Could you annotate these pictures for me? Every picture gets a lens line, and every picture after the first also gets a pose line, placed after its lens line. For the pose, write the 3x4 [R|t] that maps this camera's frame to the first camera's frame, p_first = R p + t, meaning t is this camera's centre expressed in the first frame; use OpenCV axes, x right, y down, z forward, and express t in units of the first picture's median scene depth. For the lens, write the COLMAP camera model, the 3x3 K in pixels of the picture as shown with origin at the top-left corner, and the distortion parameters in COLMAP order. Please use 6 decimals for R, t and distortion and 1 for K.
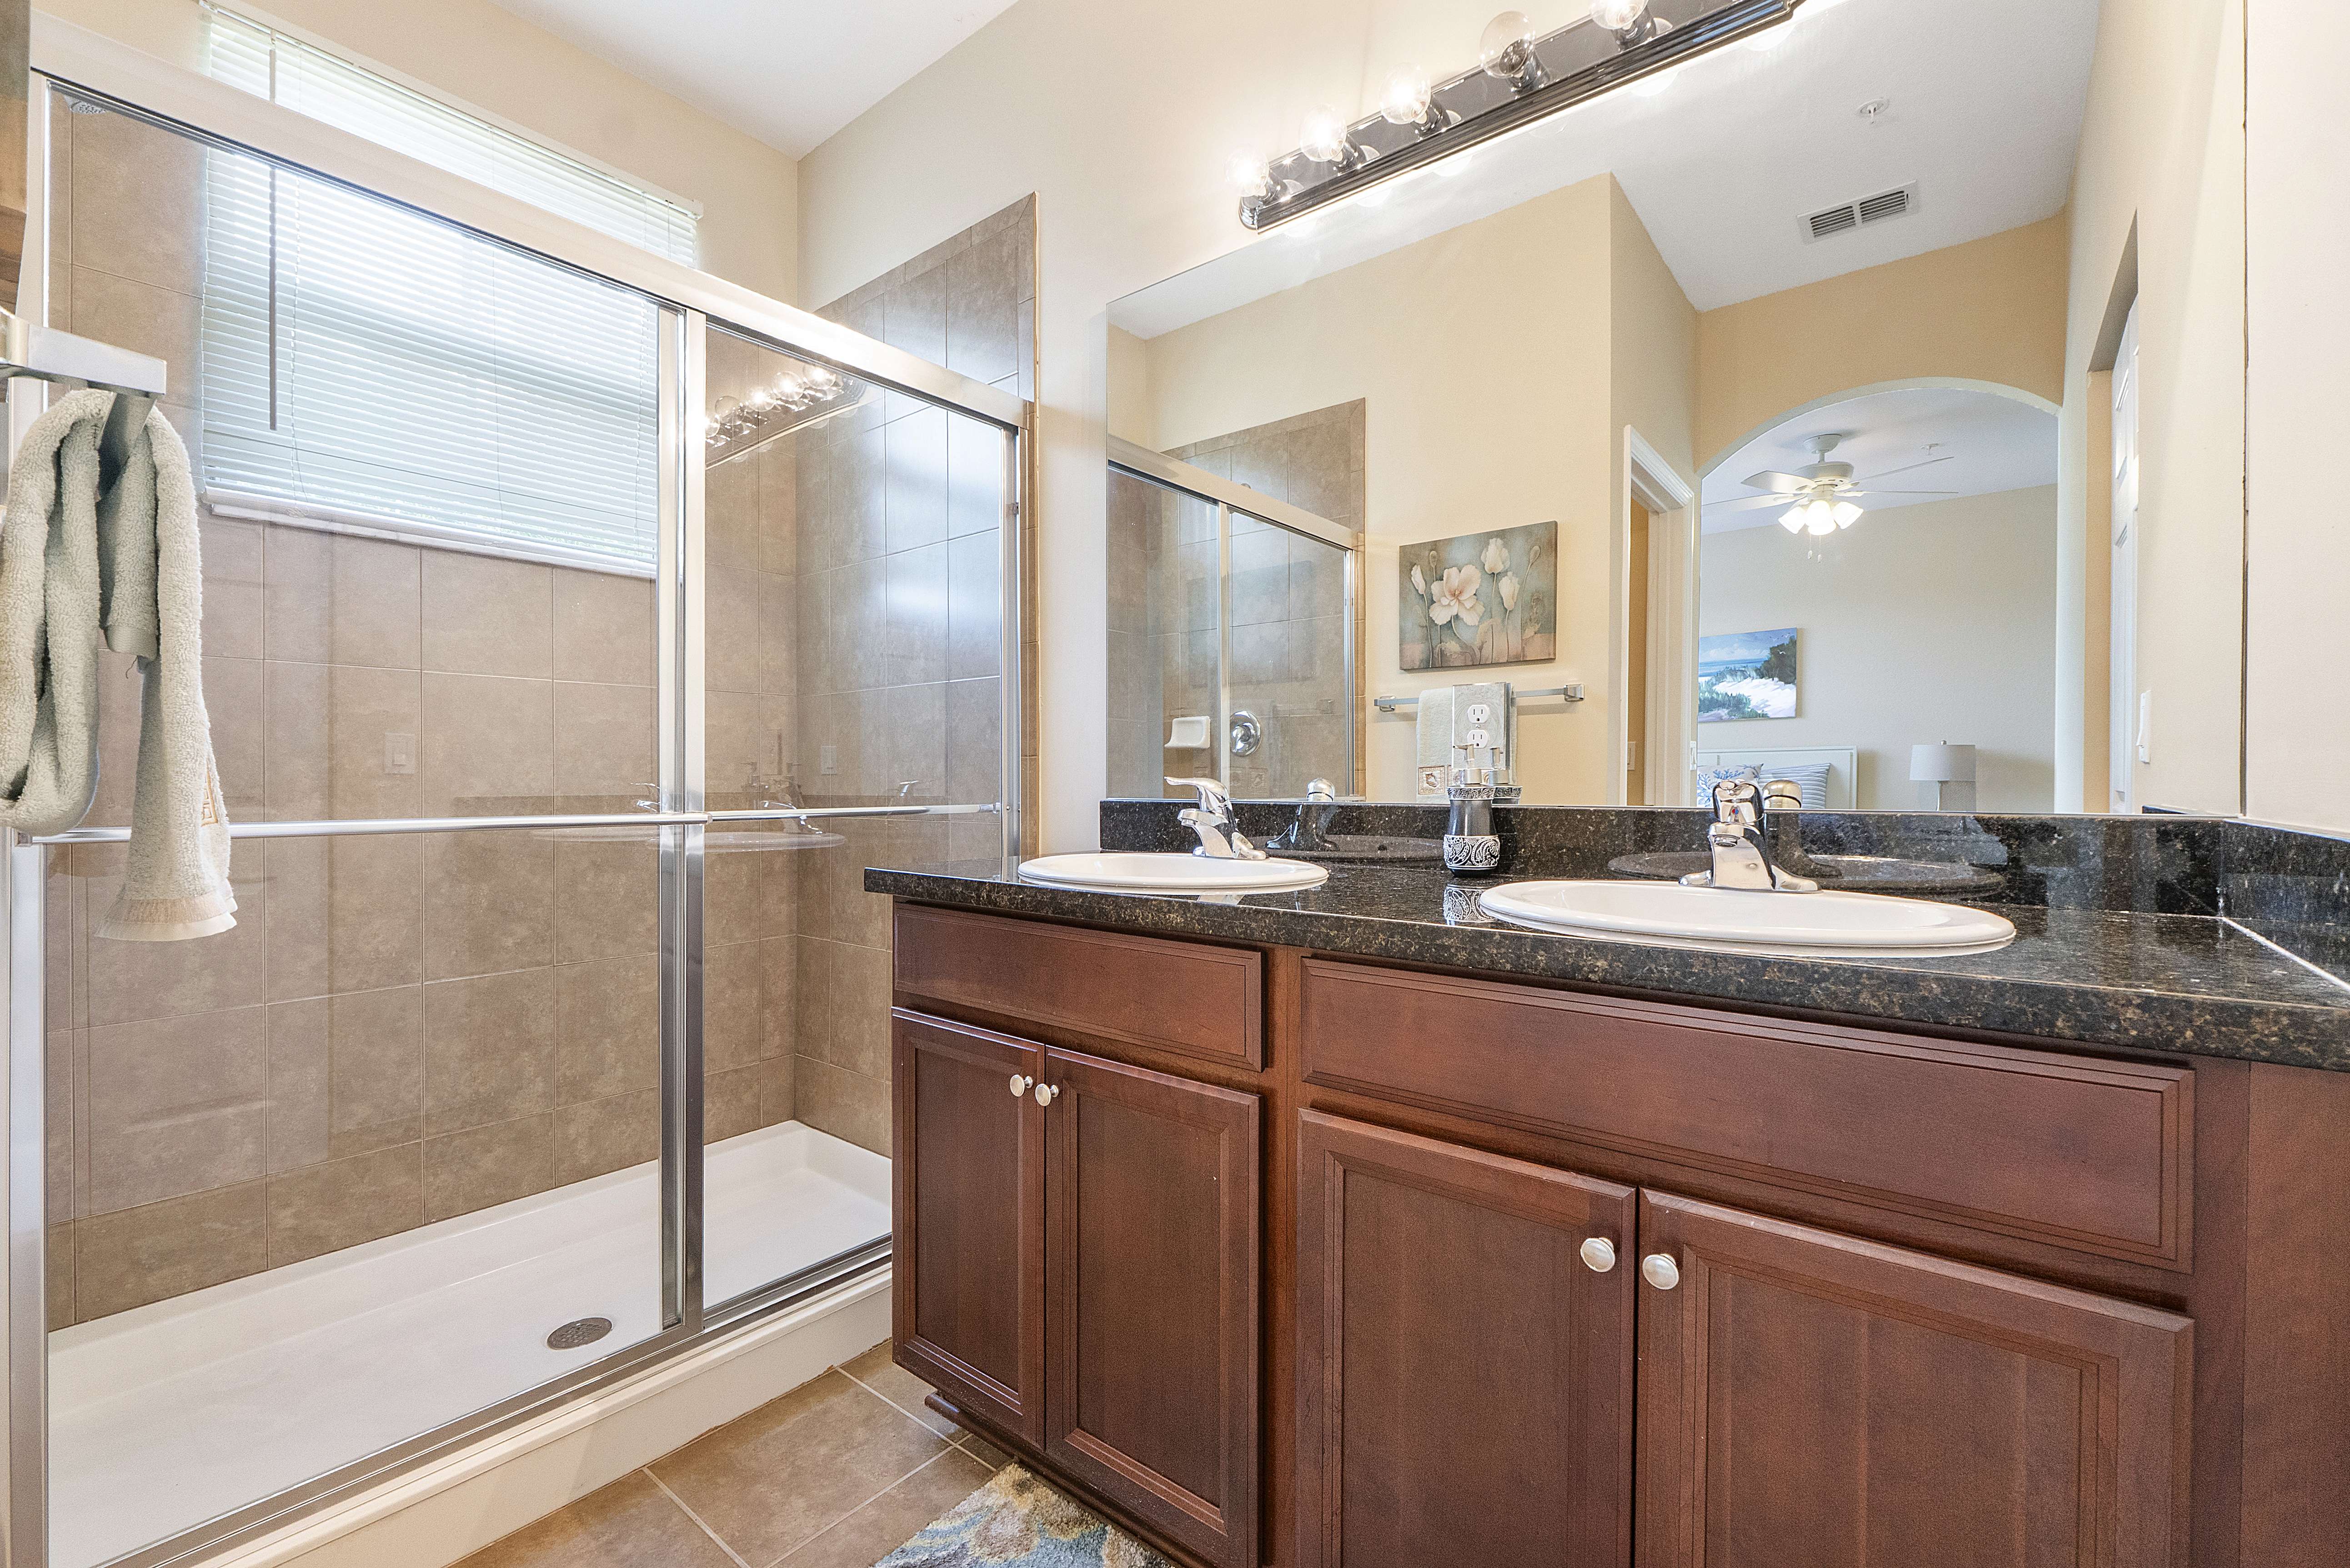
lens RADIAL K [[1003.7, 0, 1171.1], [0, 1003.7, 787.3], [0, 0, 1]] dist [-0.008633, -0.000037]
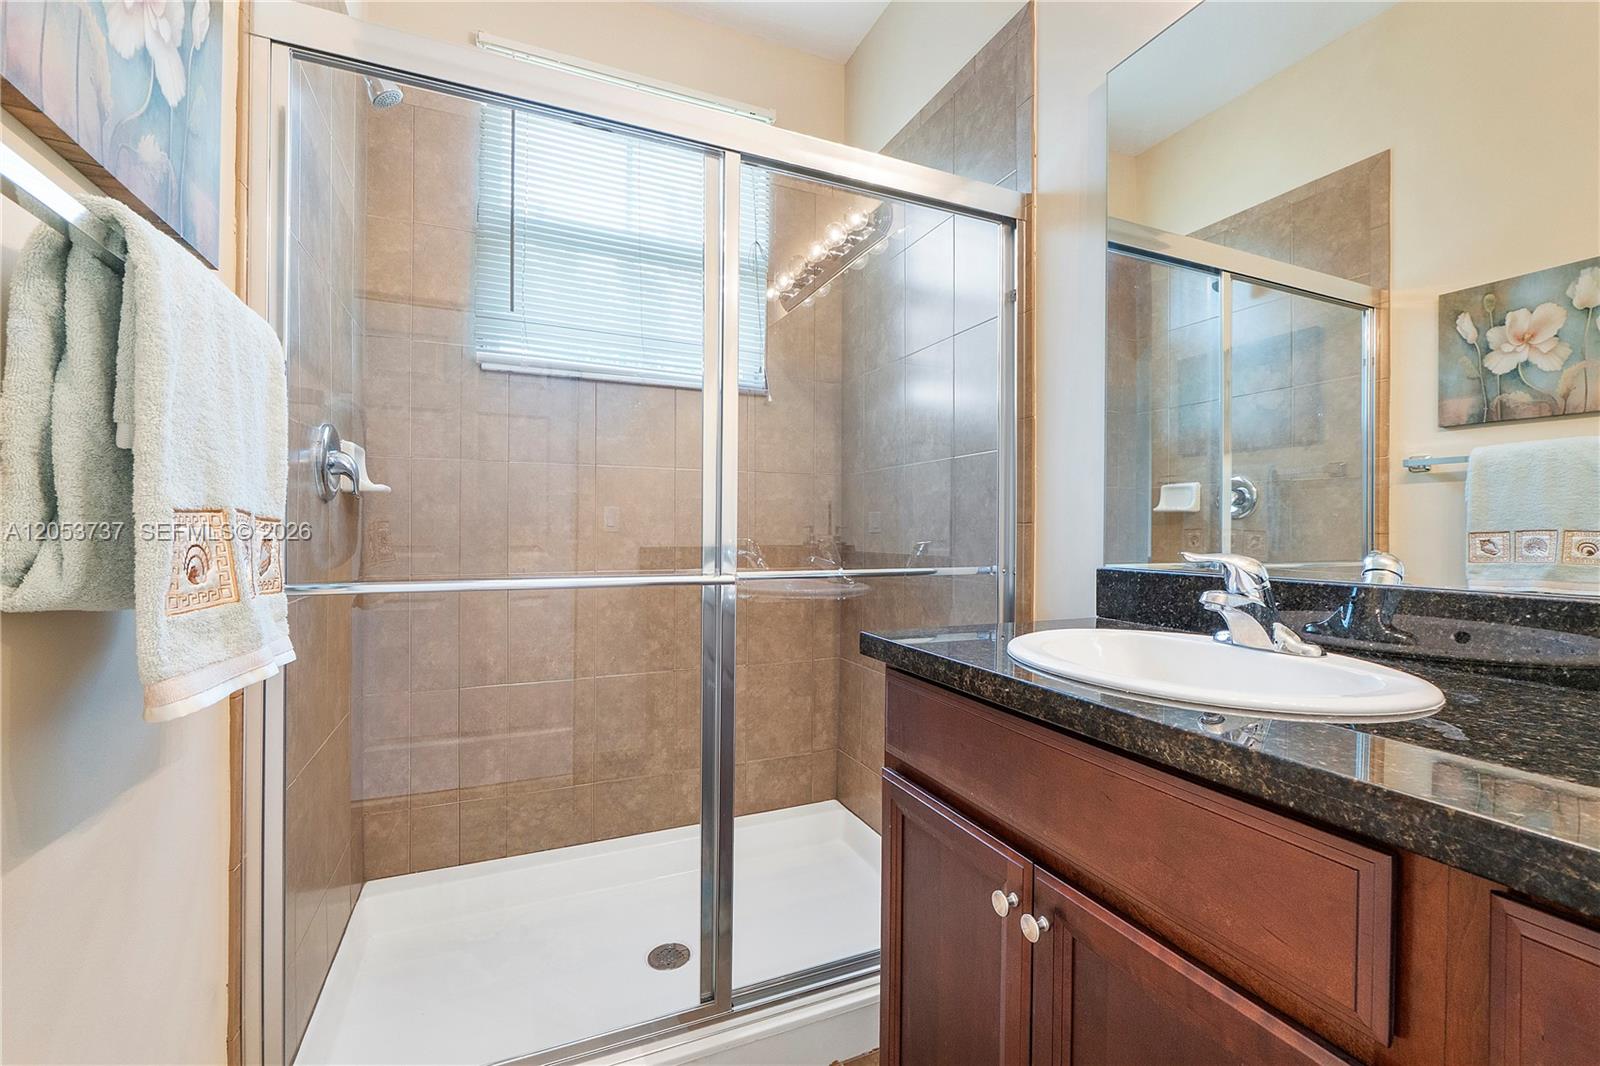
lens RADIAL K [[683.4, 0, 800.4], [0, 683.4, 534.8], [0, 0, 1]] dist [-0.008633, -0.000037]
pose [[0.892802, 0.008127, -0.450375, -0.024614], [-0.008854, 0.999961, 0.000493, -0.015939], [0.450361, 0.003548, 0.892839, 0.220554]]
